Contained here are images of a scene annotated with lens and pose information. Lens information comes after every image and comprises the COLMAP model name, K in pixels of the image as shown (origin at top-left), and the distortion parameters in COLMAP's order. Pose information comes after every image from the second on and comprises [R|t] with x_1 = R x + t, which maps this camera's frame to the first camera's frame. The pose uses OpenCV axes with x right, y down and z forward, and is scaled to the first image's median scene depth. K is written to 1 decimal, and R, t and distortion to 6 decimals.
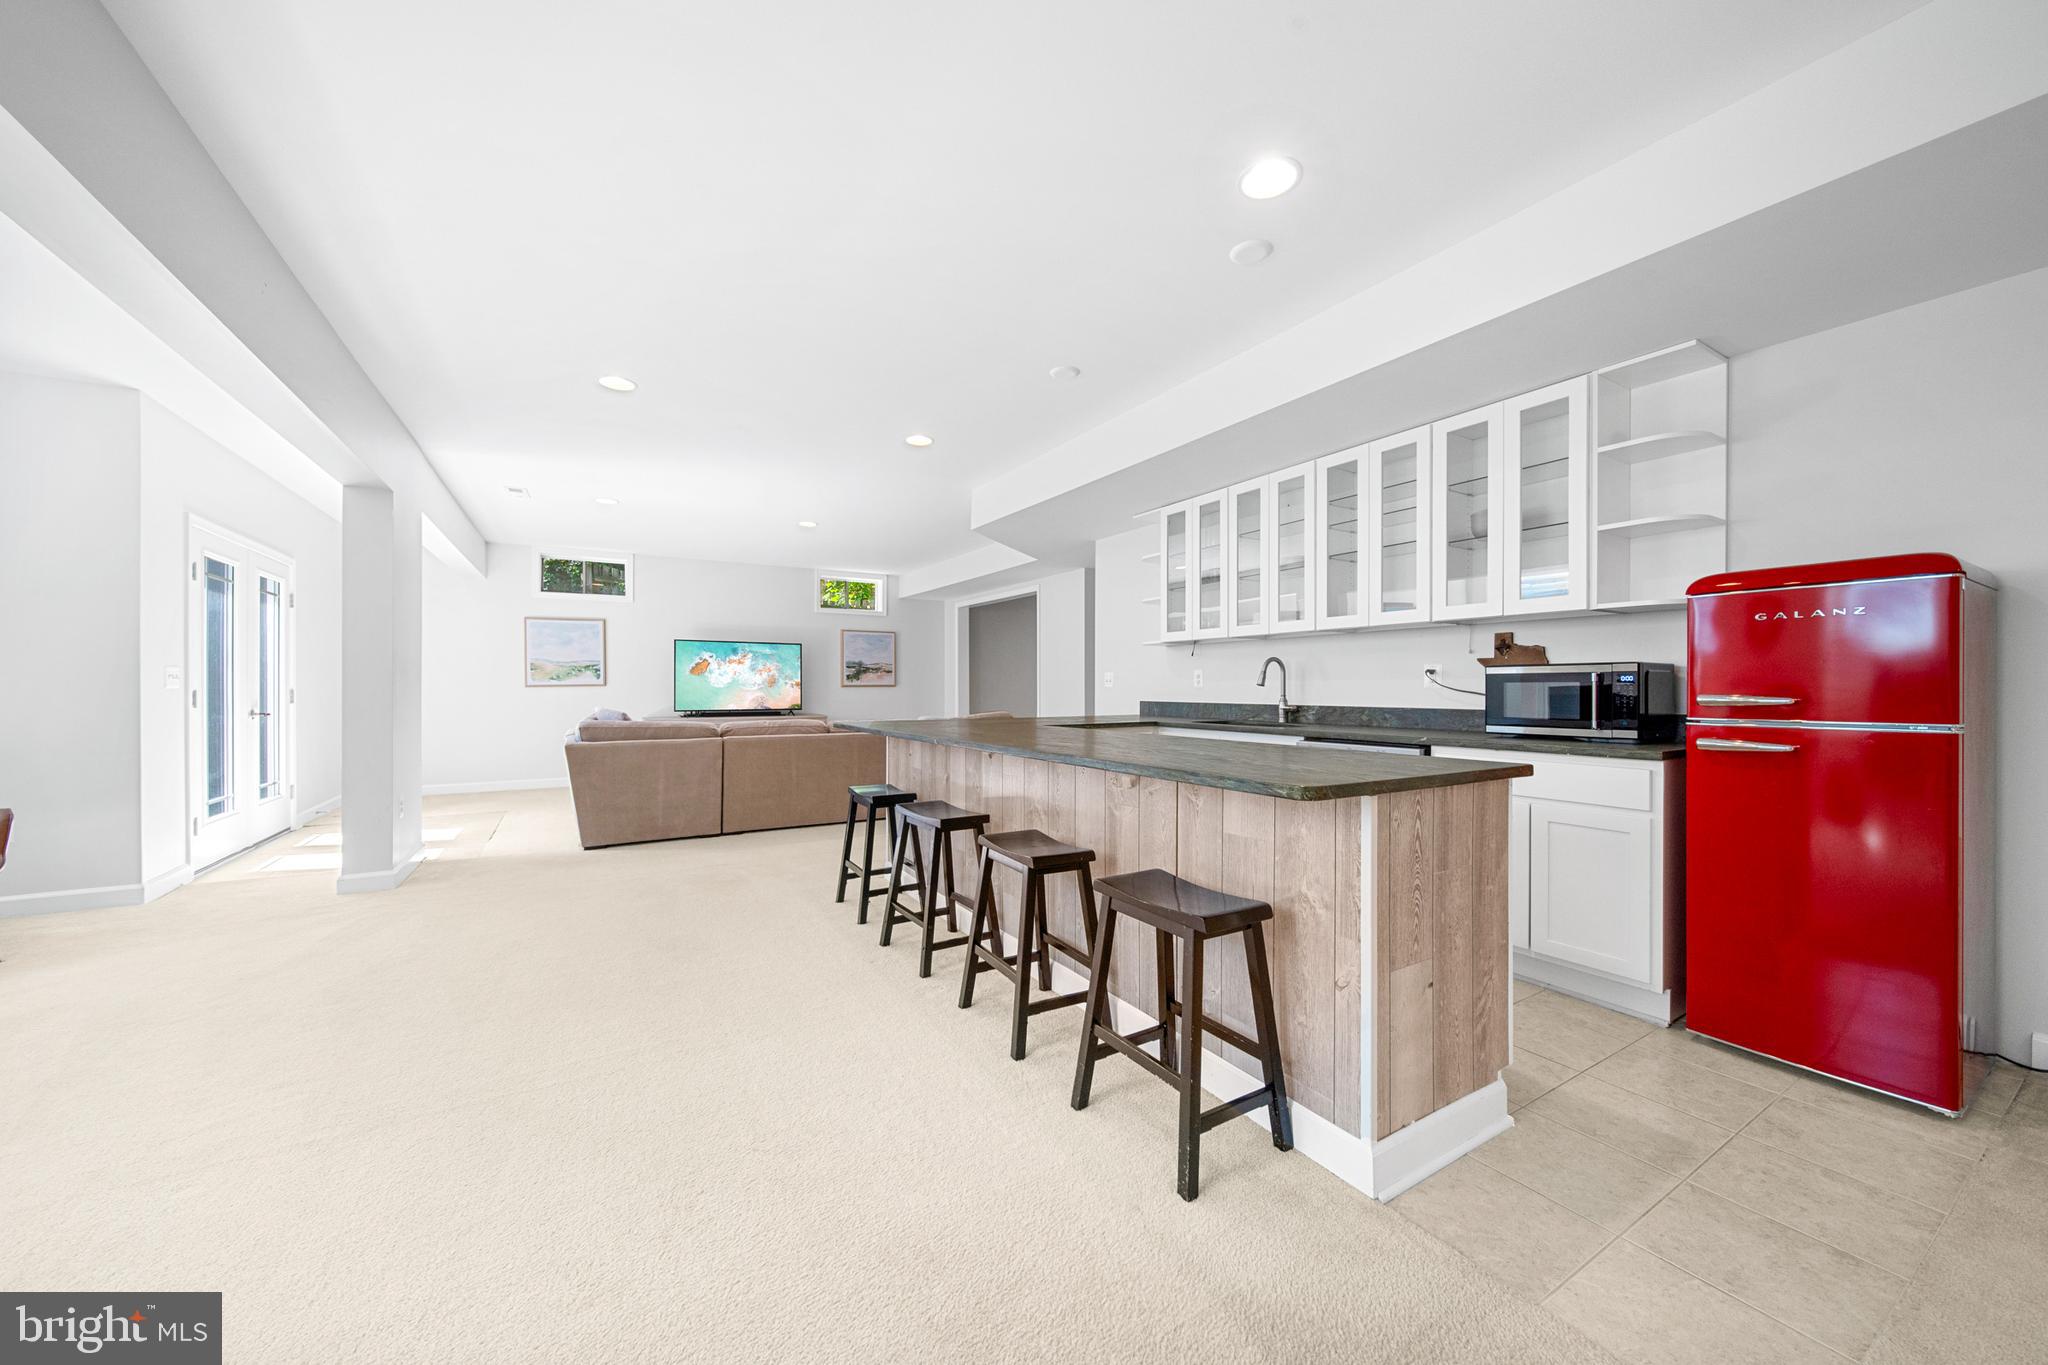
lens RADIAL K [[725.2, 0, 1028.3], [0, 725.2, 685.5], [0, 0, 1]] dist [0.003285, 0.000146]
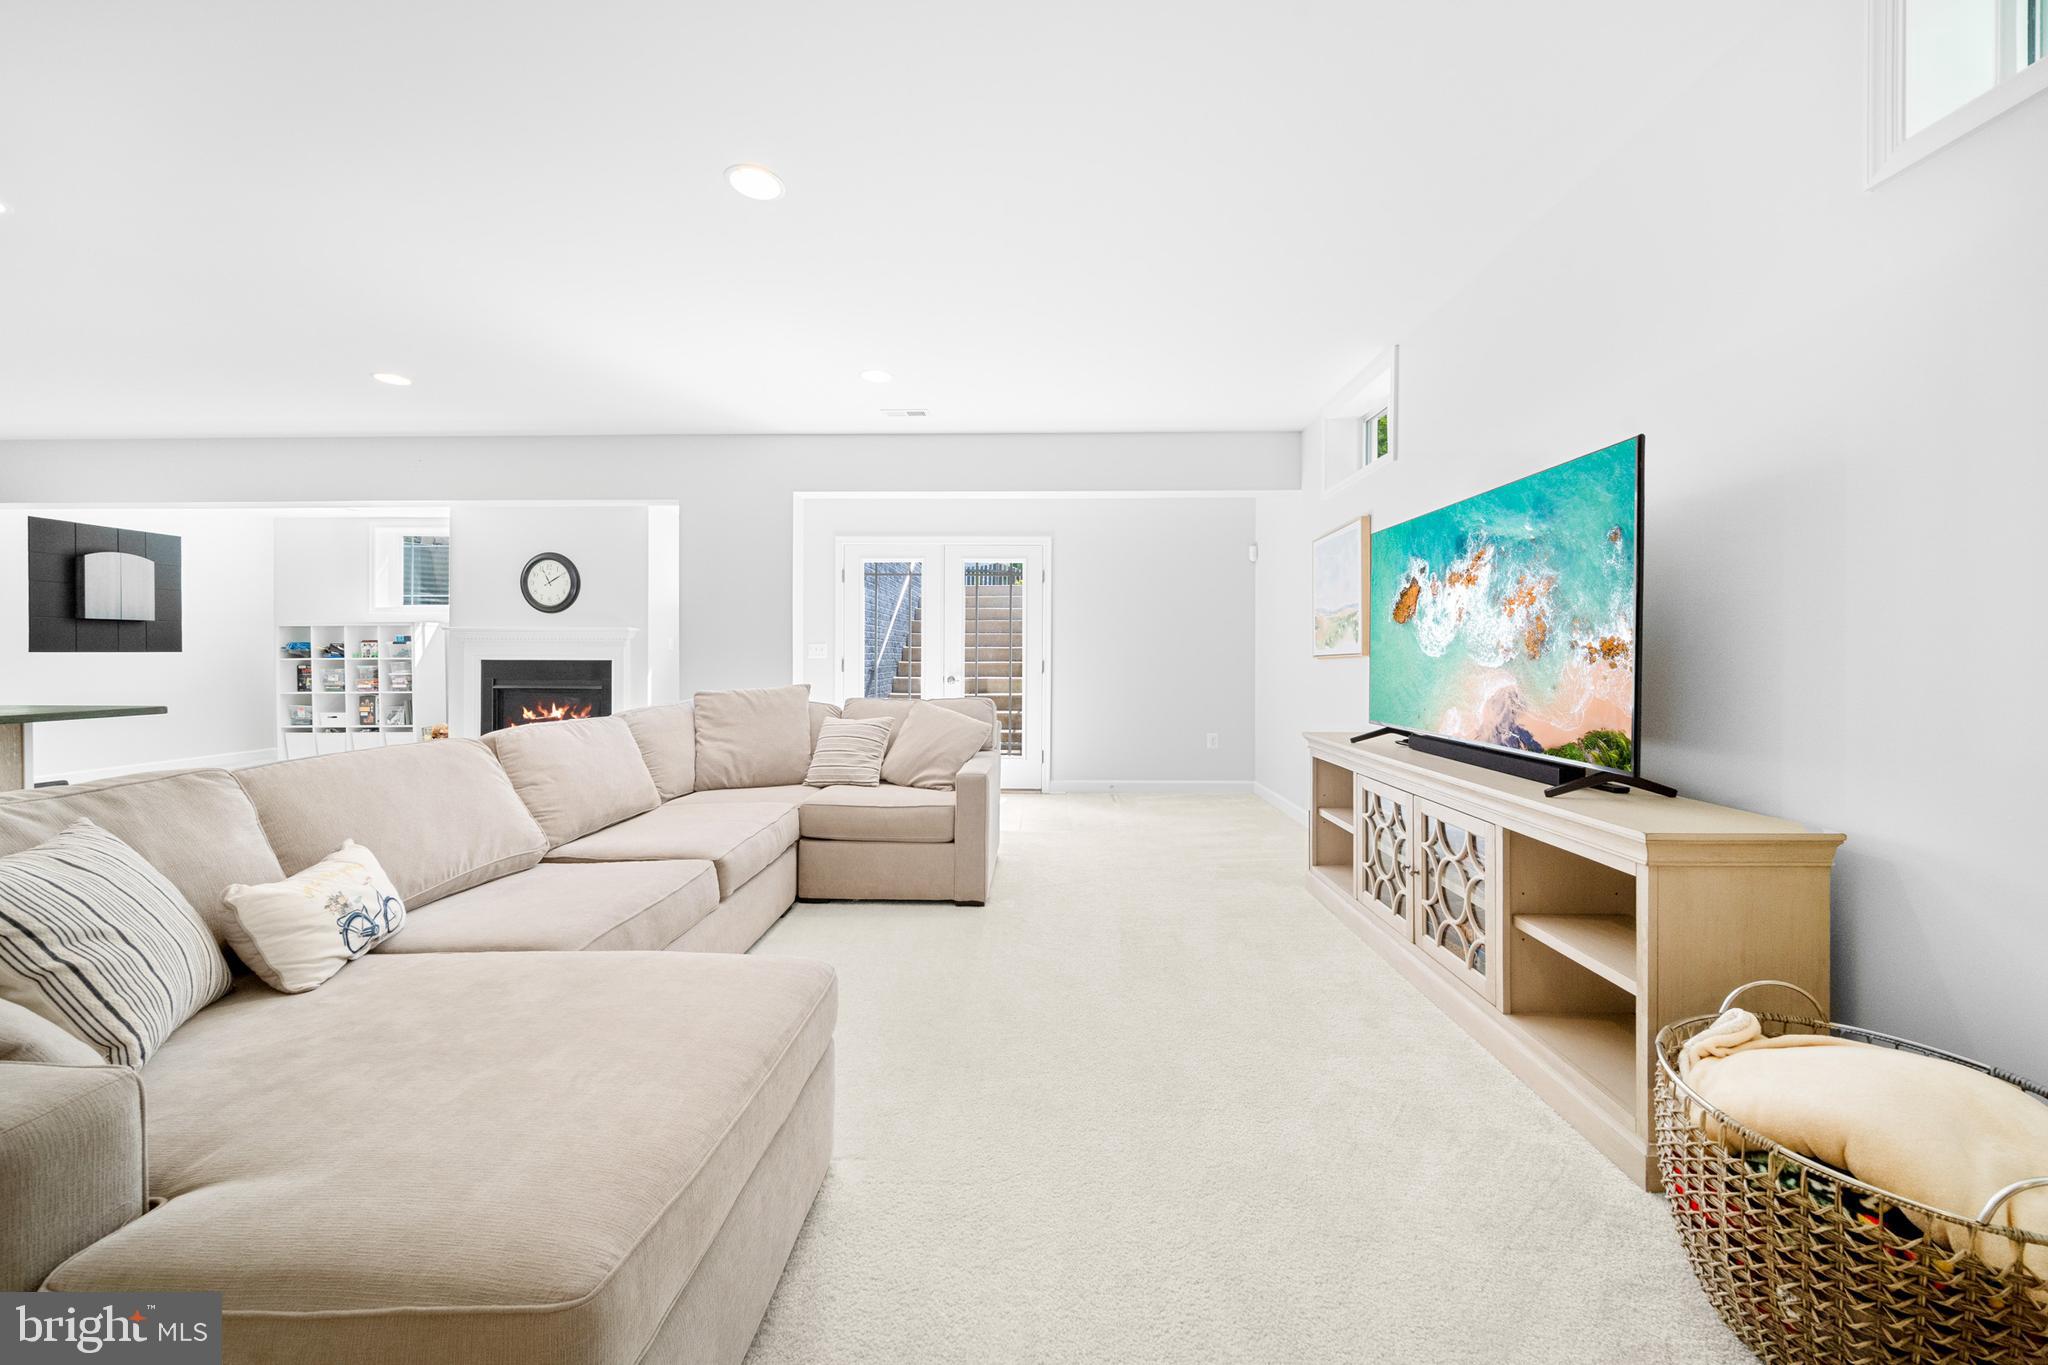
lens RADIAL K [[732.2, 0, 1009.4], [0, 732.2, 665.0], [0, 0, 1]] dist [0.001571, -0.001375]
pose [[-0.538213, 0.006869, -0.842781, -0.111694], [-0.001424, 0.999958, 0.009059, 0.007419], [0.842807, 0.006076, -0.538181, 2.193224]]
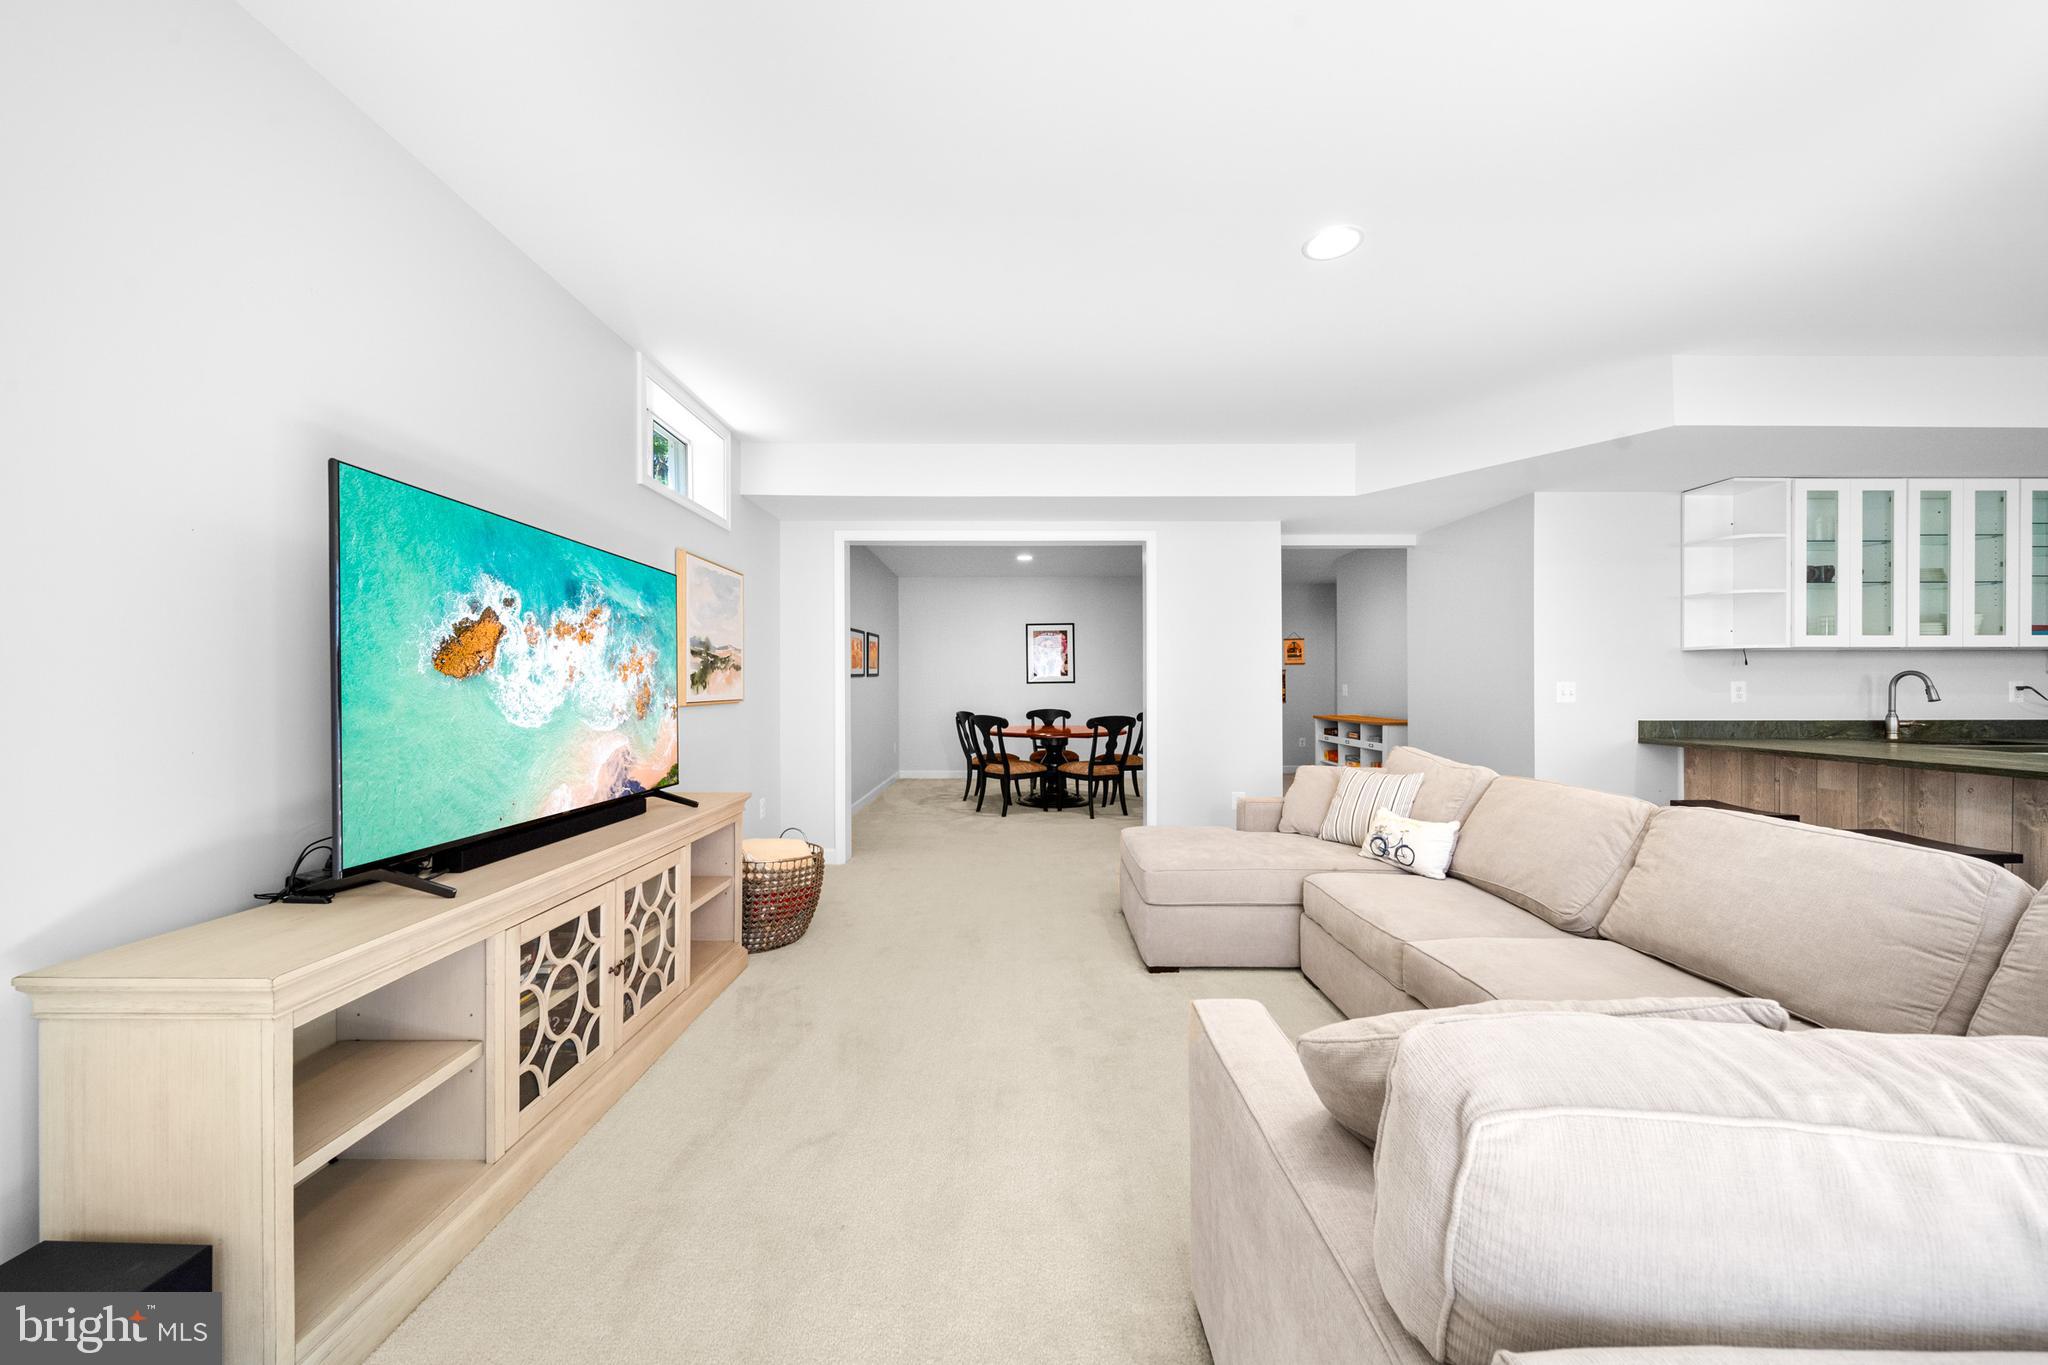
lens RADIAL K [[700.0, 0, 1020.2], [0, 700.0, 679.4], [0, 0, 1]] dist [-0.011366, -0.000006]
pose [[0.541920, 0.003213, 0.840424, -1.130374], [-0.000624, 0.999994, -0.003420, -0.026251], [-0.840430, 0.001329, 0.541919, 1.613561]]
